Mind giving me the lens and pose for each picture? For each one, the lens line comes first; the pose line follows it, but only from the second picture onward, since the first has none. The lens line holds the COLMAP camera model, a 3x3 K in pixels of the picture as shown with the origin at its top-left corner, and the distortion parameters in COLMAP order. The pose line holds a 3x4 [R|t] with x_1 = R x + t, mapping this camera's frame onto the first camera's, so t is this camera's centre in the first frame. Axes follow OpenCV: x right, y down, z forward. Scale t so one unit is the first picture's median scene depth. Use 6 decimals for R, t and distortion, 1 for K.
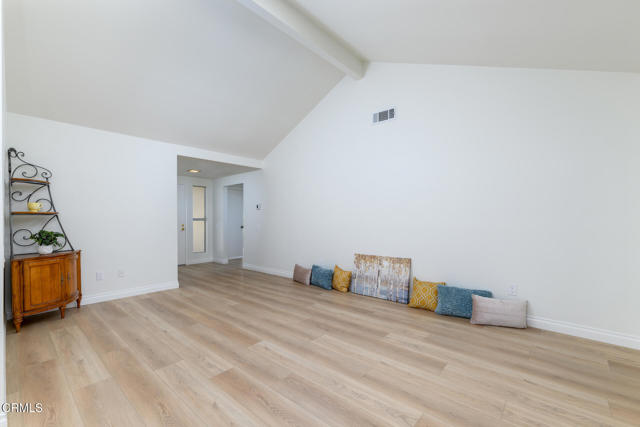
lens RADIAL K [[279.9, 0, 318.7], [0, 279.9, 218.0], [0, 0, 1]] dist [-0.002661, -0.000159]
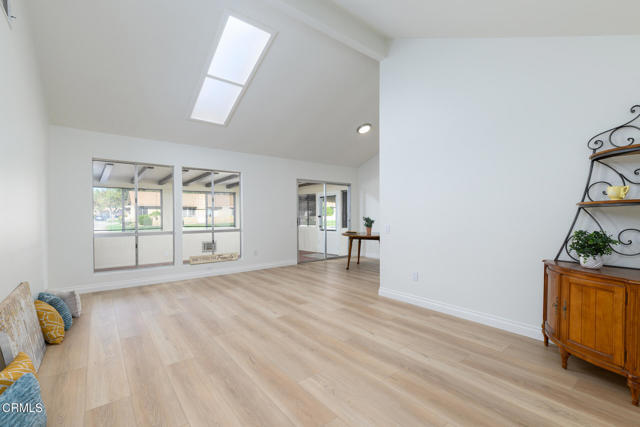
lens RADIAL K [[286.3, 0, 320.0], [0, 286.3, 215.0], [0, 0, 1]] dist [-0.000737, 0.000024]
pose [[-0.986707, 0.009956, 0.162202, -0.526623], [0.009924, 0.999950, -0.001004, 0.003554], [-0.162204, 0.000619, -0.986757, 1.937997]]
